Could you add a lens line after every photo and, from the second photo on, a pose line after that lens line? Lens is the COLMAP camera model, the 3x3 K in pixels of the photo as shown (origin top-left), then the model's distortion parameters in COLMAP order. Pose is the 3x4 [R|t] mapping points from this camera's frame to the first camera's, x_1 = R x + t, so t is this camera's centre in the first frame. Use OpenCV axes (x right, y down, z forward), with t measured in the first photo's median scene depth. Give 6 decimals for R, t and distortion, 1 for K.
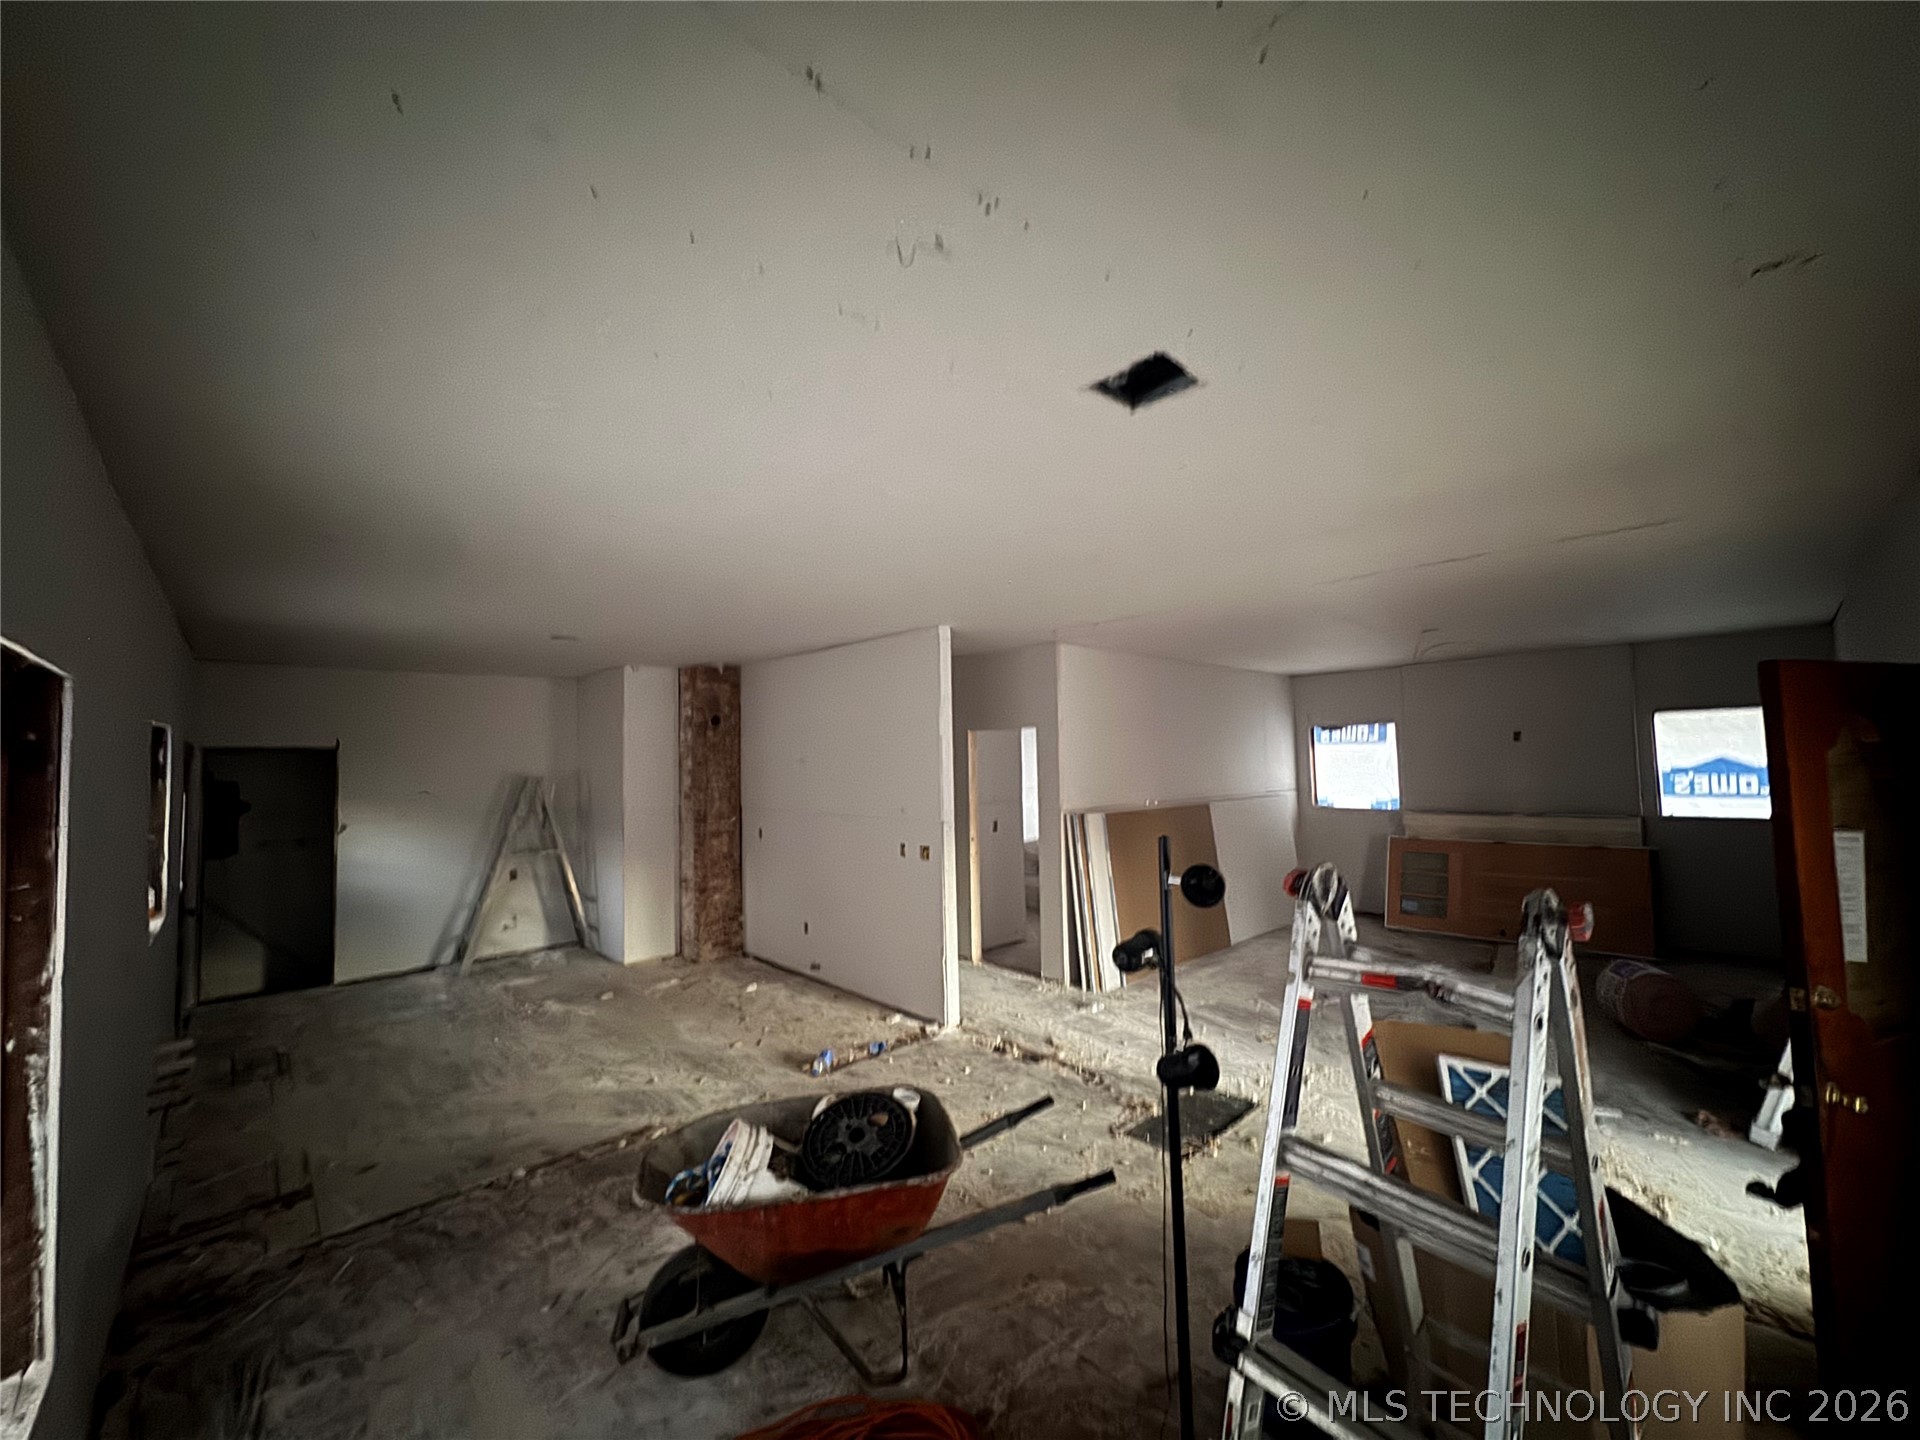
lens RADIAL K [[763.6, 0, 960.4], [0, 763.6, 712.4], [0, 0, 1]] dist [-0.000844, -0.000139]
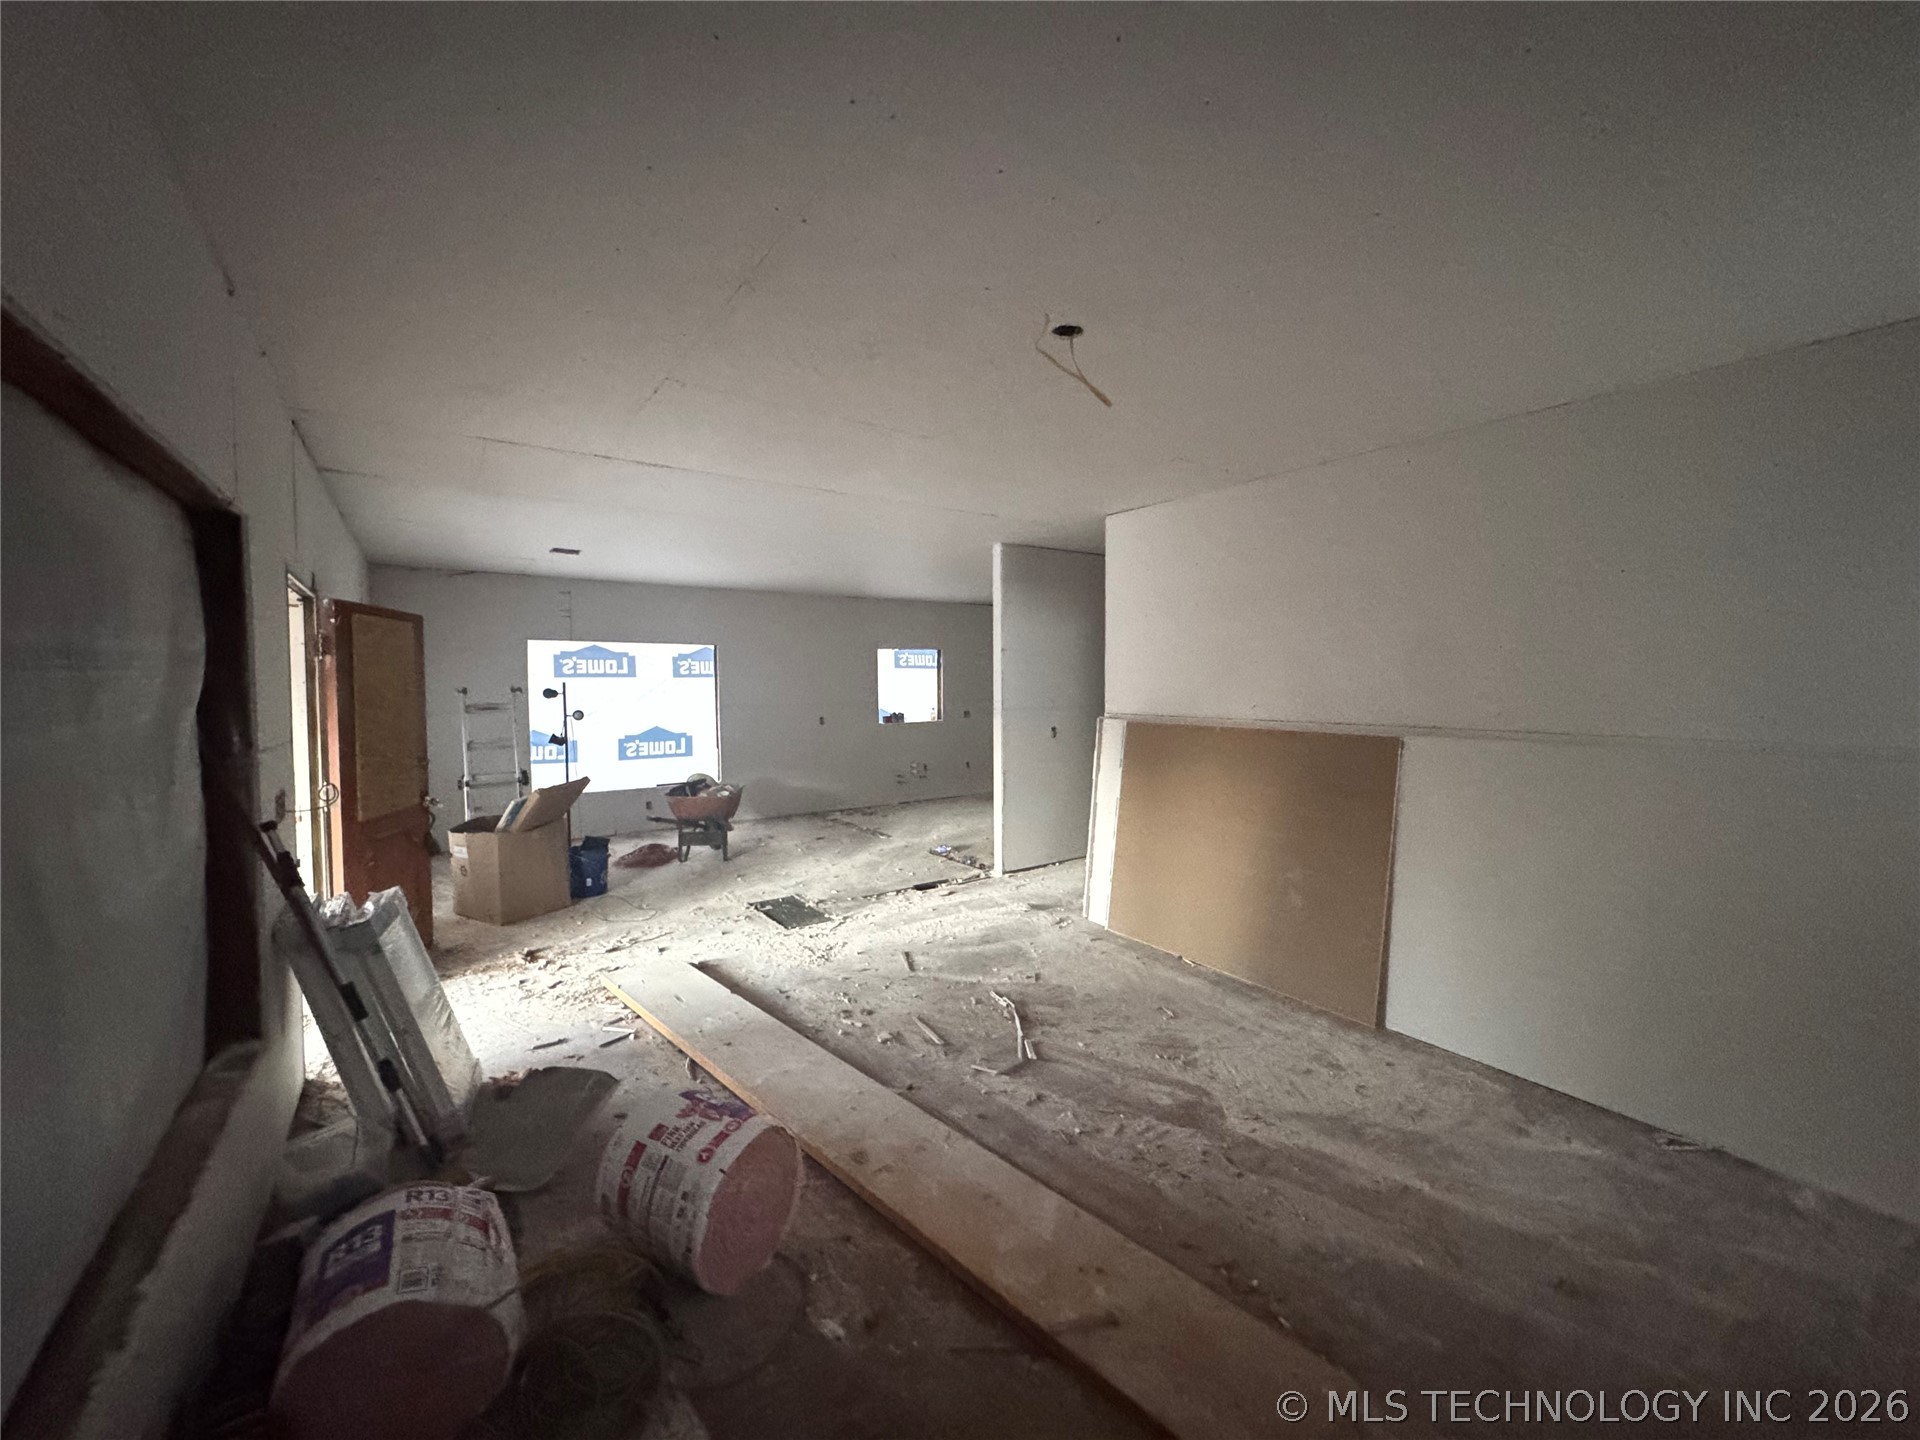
lens RADIAL K [[763.6, 0, 960.4], [0, 763.6, 712.4], [0, 0, 1]] dist [-0.000844, -0.000139]
pose [[-0.151950, 0.058780, -0.986639, 0.917016], [0.070858, 0.996309, 0.048444, 0.065324], [0.985845, -0.062550, -0.155554, 0.870840]]
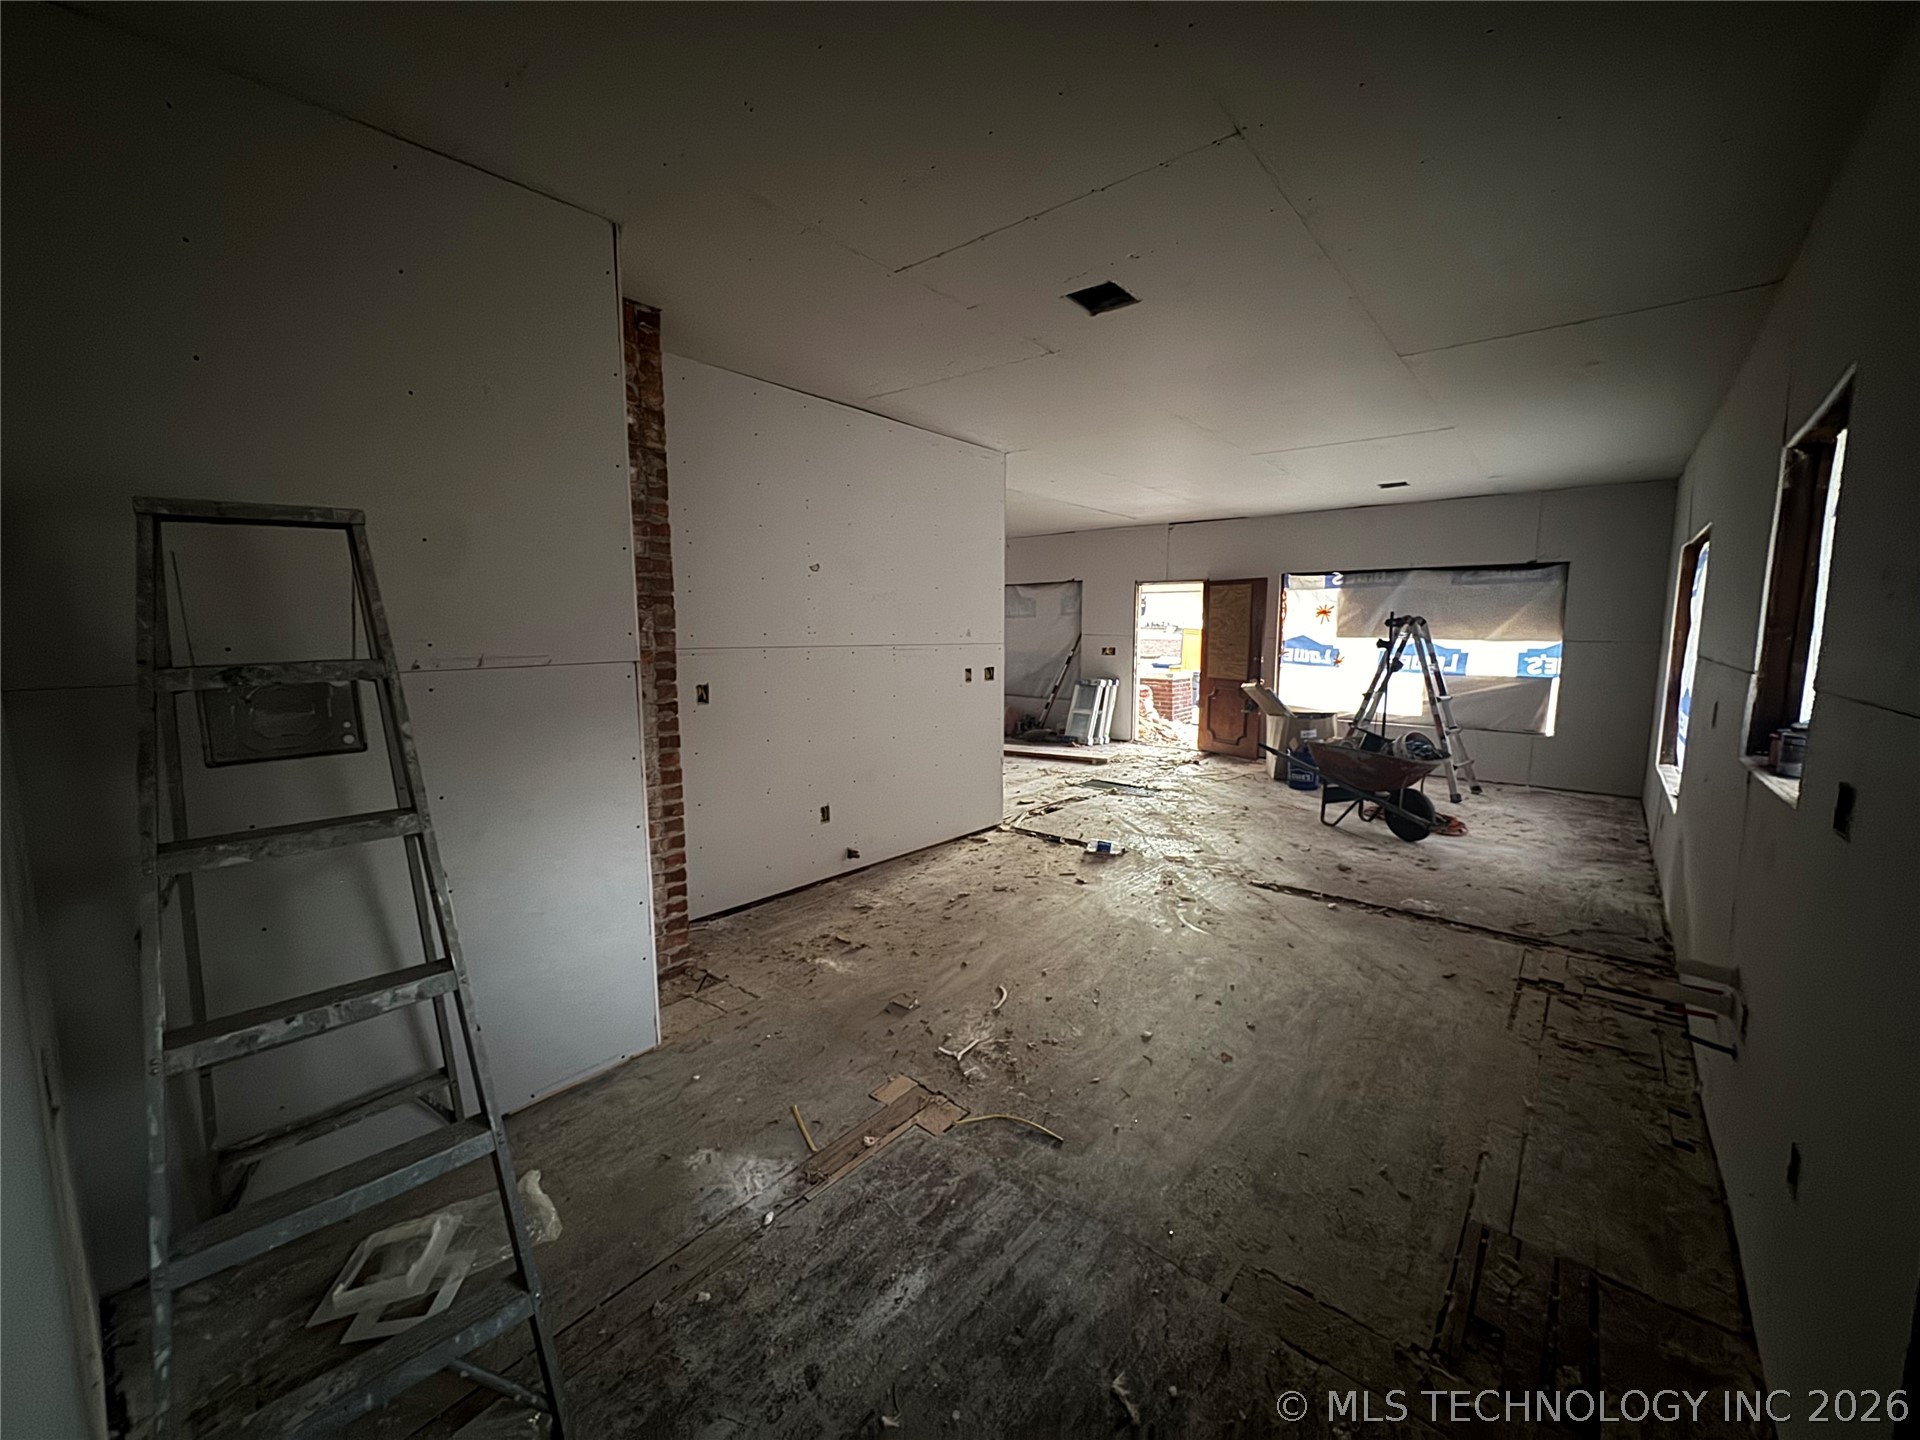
lens RADIAL K [[763.6, 0, 960.4], [0, 763.6, 712.4], [0, 0, 1]] dist [-0.000844, -0.000139]
pose [[-0.120703, -0.088922, 0.988698, -0.859480], [-0.057708, 0.994924, 0.082437, 0.122240], [-0.991010, -0.047106, -0.125222, 0.933914]]
